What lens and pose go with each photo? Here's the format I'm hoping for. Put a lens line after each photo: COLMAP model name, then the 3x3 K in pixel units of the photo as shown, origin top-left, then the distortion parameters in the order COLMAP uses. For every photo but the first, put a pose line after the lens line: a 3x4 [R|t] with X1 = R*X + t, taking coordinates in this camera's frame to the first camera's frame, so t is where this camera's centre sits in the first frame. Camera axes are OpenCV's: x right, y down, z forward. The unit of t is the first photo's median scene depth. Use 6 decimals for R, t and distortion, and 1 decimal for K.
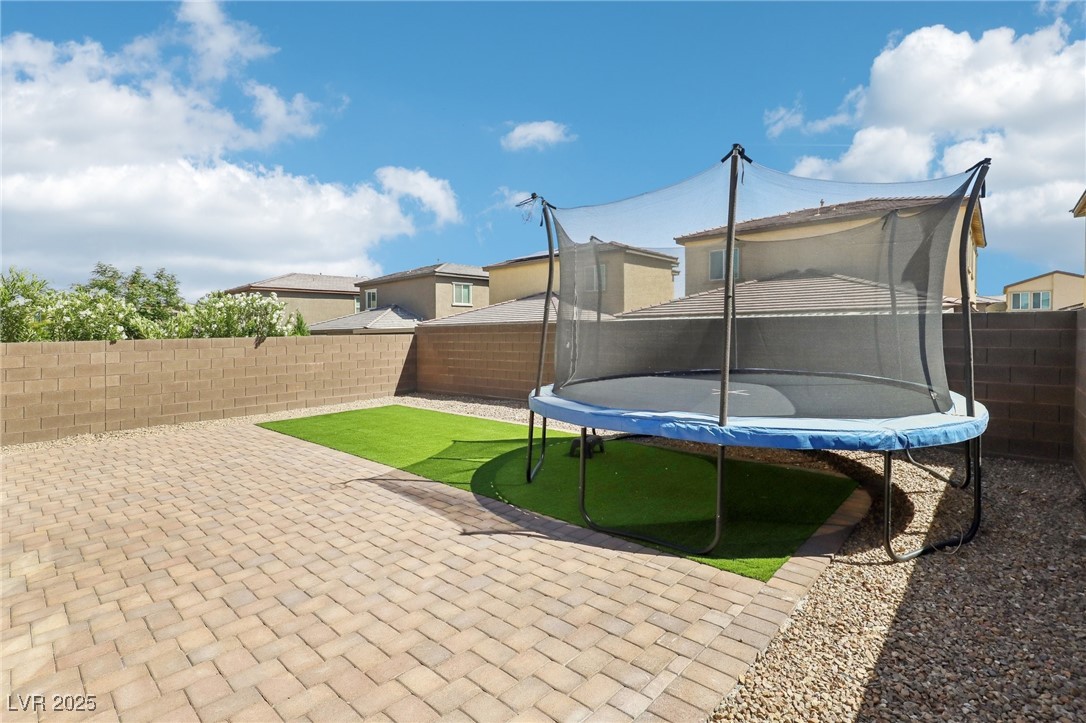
lens RADIAL K [[503.3, 0, 543.5], [0, 503.3, 358.0], [0, 0, 1]] dist [-0.015985, -0.000265]
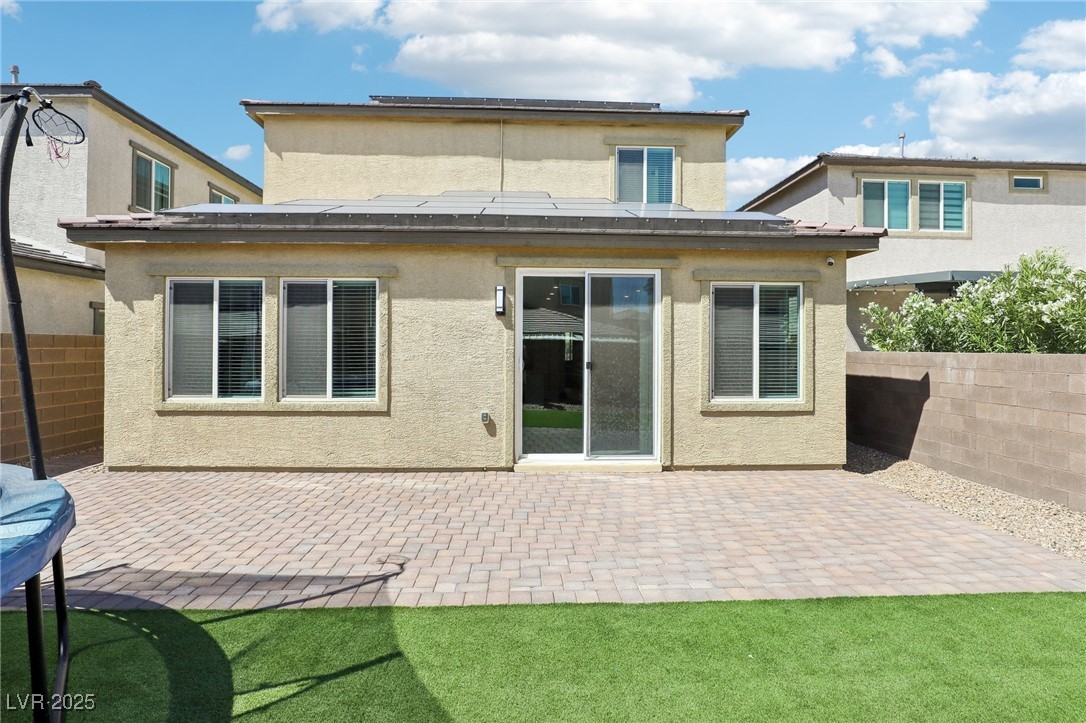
lens RADIAL K [[579.5, 0, 535.5], [0, 579.5, 347.0], [0, 0, 1]] dist [-0.026033, -0.000115]
pose [[-0.720675, -0.003091, -0.693266, 0.021367], [-0.017172, 0.999763, 0.013393, -0.066976], [0.693060, 0.021557, -0.720558, 1.849098]]
